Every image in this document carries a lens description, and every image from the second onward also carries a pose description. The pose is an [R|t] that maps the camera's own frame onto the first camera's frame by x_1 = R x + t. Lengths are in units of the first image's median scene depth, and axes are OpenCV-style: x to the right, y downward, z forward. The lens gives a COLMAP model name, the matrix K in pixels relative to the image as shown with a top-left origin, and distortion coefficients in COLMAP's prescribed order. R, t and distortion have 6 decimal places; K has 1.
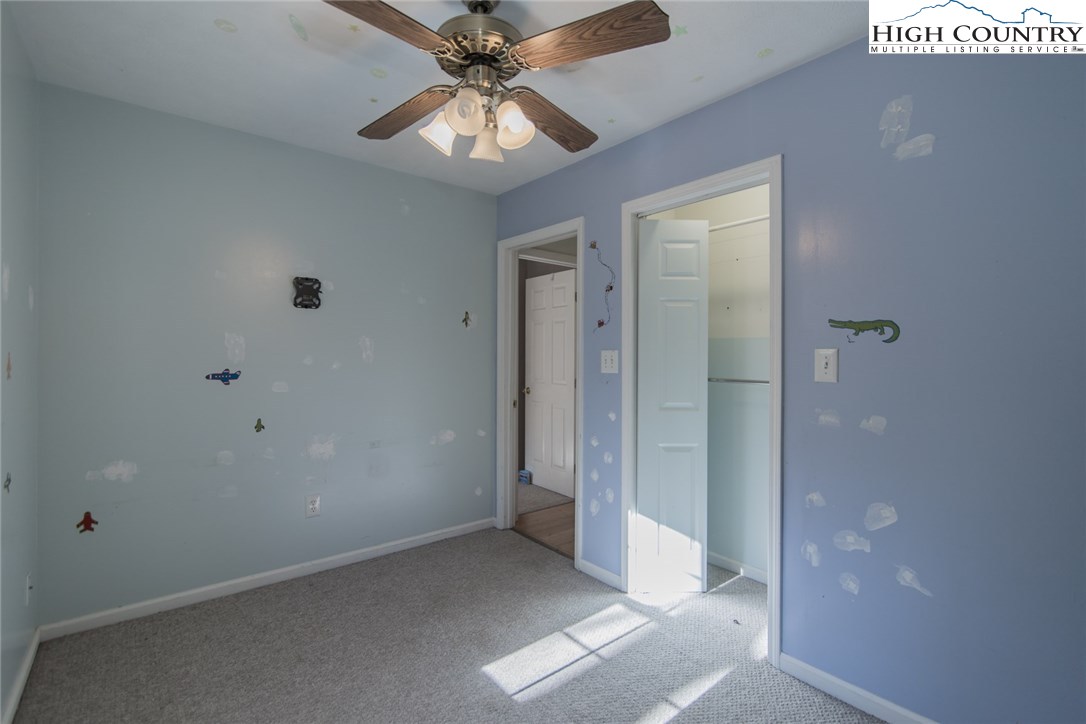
lens RADIAL K [[489.0, 0, 544.9], [0, 489.0, 357.8], [0, 0, 1]] dist [0.003241, 0.000026]
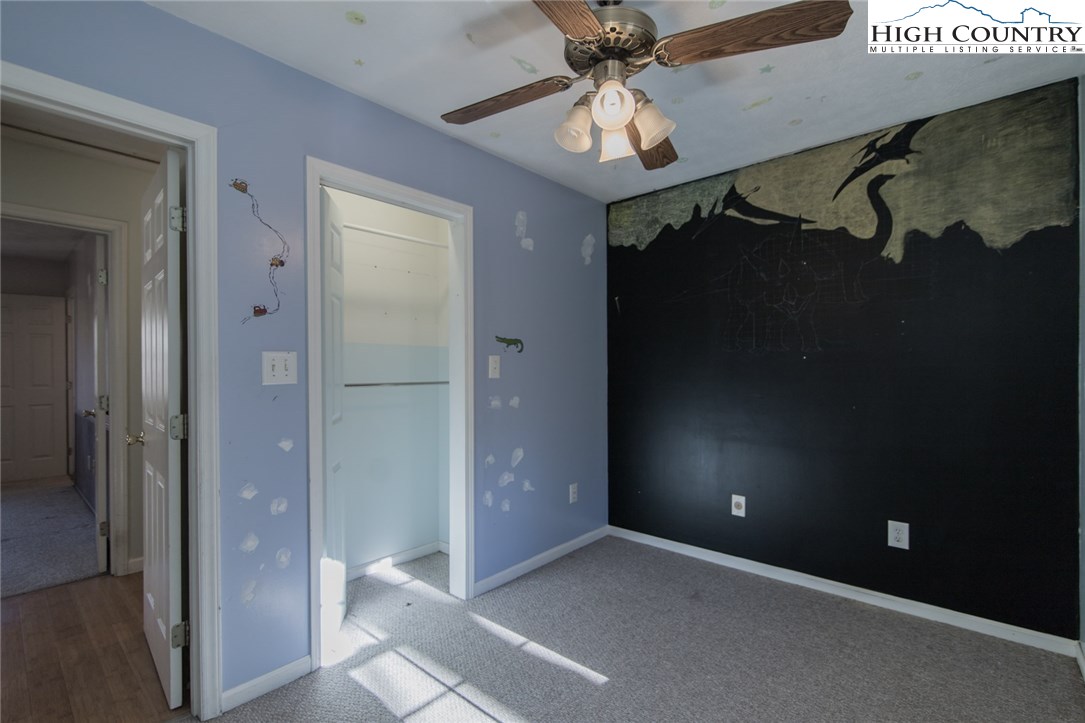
lens RADIAL K [[488.5, 0, 544.6], [0, 488.5, 364.2], [0, 0, 1]] dist [0.003241, 0.000026]
pose [[-0.149648, -0.008681, 0.988701, -0.890127], [-0.000371, 0.999962, 0.008724, -0.005398], [-0.988739, 0.000938, -0.149646, 1.056236]]
